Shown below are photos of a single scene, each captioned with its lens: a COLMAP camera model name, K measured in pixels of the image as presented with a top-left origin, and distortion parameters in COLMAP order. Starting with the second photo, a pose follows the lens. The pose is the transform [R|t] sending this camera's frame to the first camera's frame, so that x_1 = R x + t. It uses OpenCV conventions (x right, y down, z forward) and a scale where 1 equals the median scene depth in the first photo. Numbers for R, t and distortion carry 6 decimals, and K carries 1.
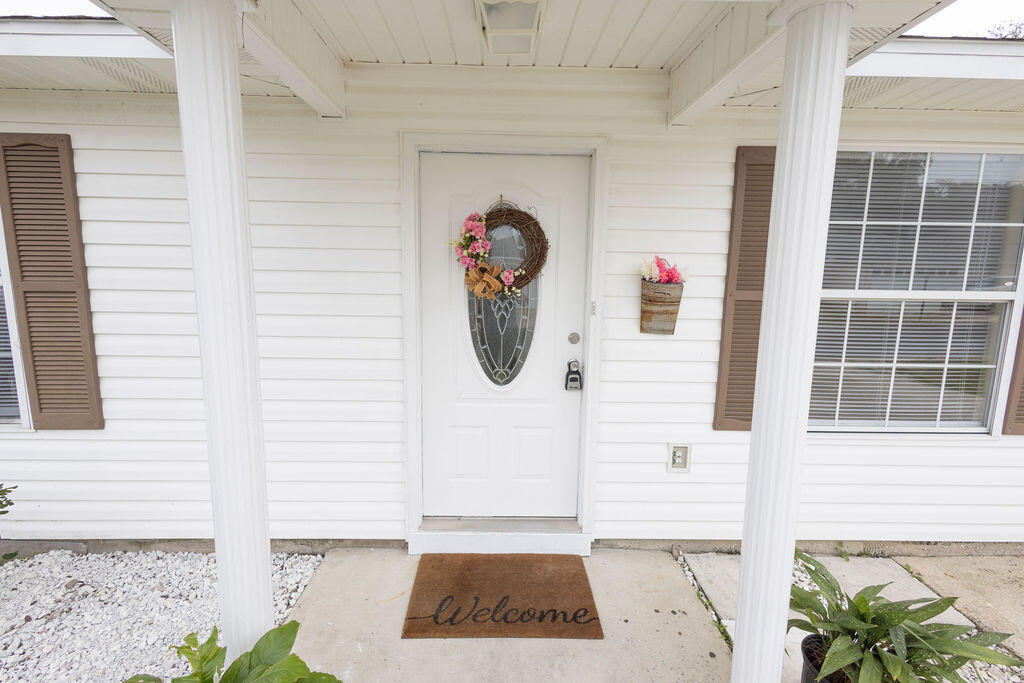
lens RADIAL K [[471.4, 0, 515.3], [0, 471.4, 340.1], [0, 0, 1]] dist [0.013047, -0.000652]
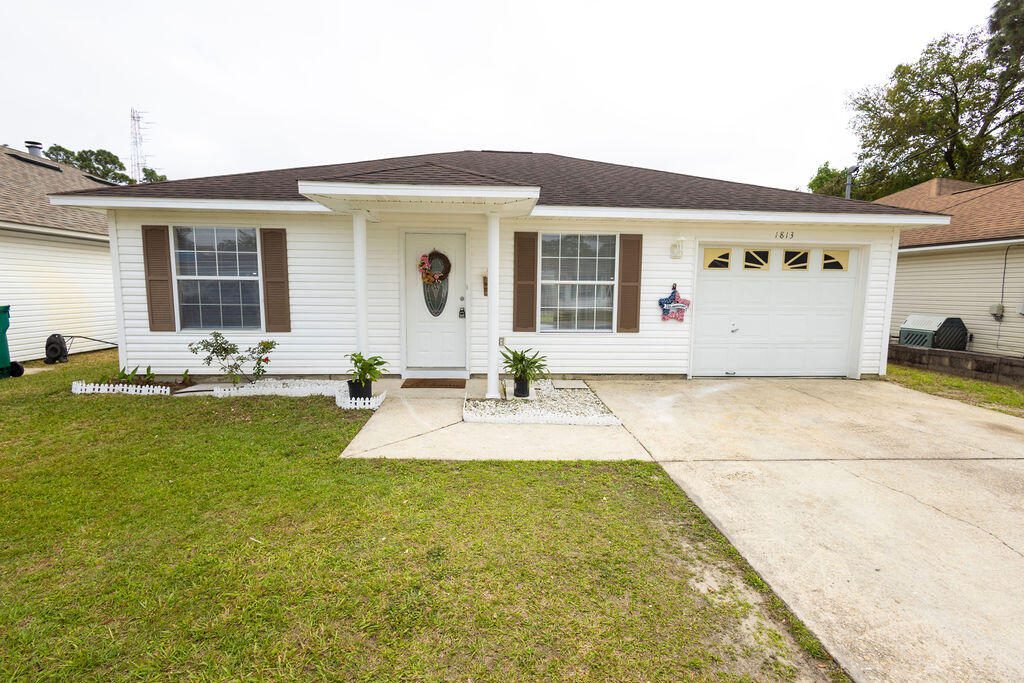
lens RADIAL K [[471.4, 0, 515.3], [0, 471.4, 340.1], [0, 0, 1]] dist [0.013047, -0.000652]
pose [[0.997550, -0.013221, 0.068695, 0.249586], [0.015419, 0.999383, -0.031564, 0.337924], [-0.068236, 0.032546, 0.997138, -1.809023]]
